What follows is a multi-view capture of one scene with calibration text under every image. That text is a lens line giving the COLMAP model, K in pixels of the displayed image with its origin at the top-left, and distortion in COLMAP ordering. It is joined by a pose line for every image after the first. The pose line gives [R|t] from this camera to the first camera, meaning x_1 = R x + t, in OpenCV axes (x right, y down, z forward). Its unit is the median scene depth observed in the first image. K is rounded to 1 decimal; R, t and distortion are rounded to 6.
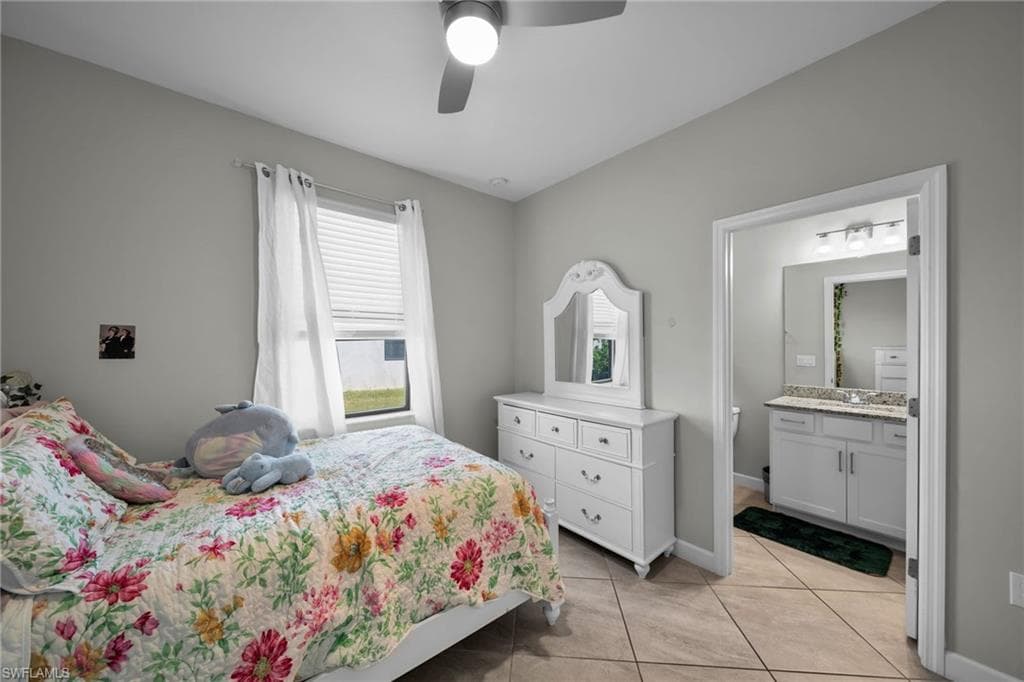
lens RADIAL K [[359.5, 0, 509.2], [0, 359.5, 343.3], [0, 0, 1]] dist [0.001330, -0.000025]
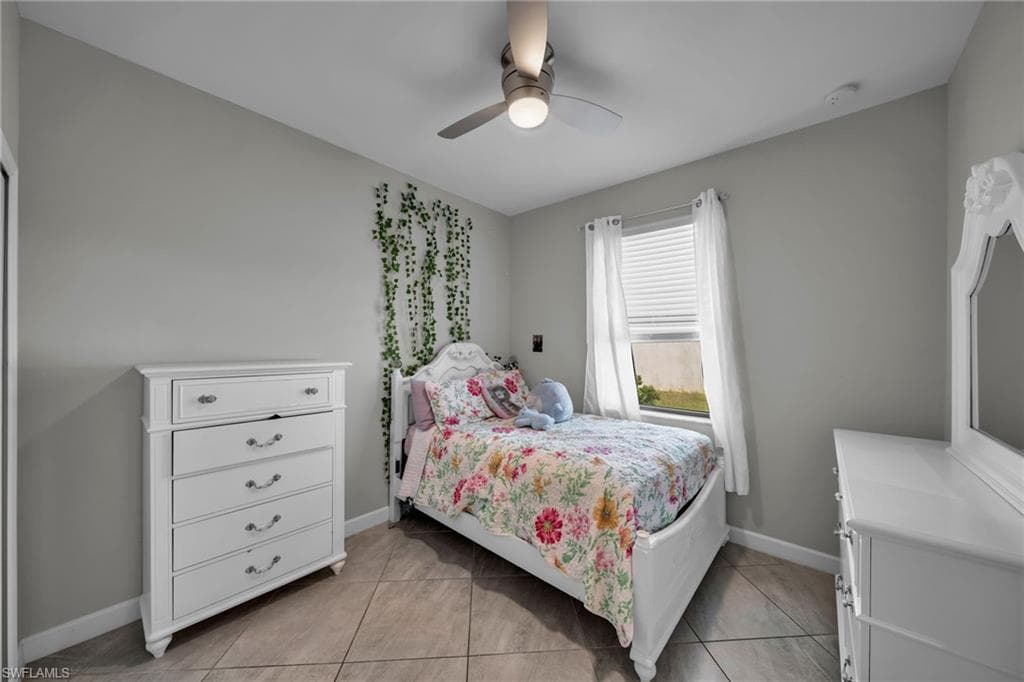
lens RADIAL K [[359.5, 0, 509.2], [0, 359.5, 343.3], [0, 0, 1]] dist [0.001330, -0.000025]
pose [[0.154539, 0.002238, -0.987984, 1.029709], [-0.004560, 0.999988, 0.001552, -0.008098], [0.987976, 0.004266, 0.154547, 0.645667]]
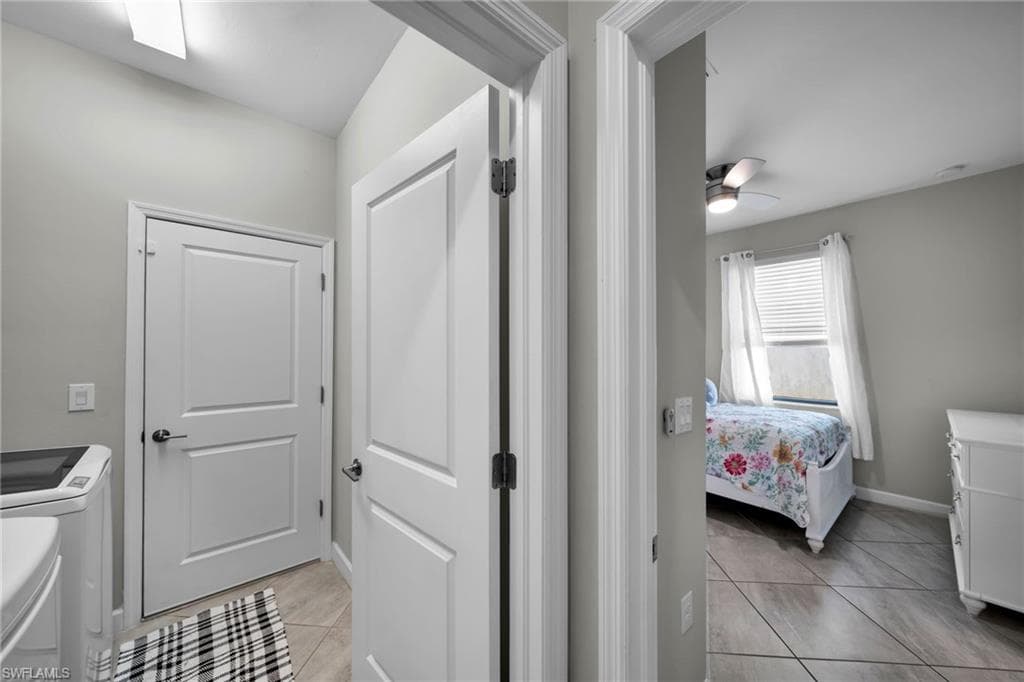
lens RADIAL K [[358.4, 0, 508.2], [0, 358.4, 346.6], [0, 0, 1]] dist [0.000060, -0.000614]
pose [[0.004979, -0.005493, -0.999973, 1.725261], [-0.002131, 0.999983, -0.005503, -0.002439], [0.999985, 0.002159, 0.004967, -0.217773]]
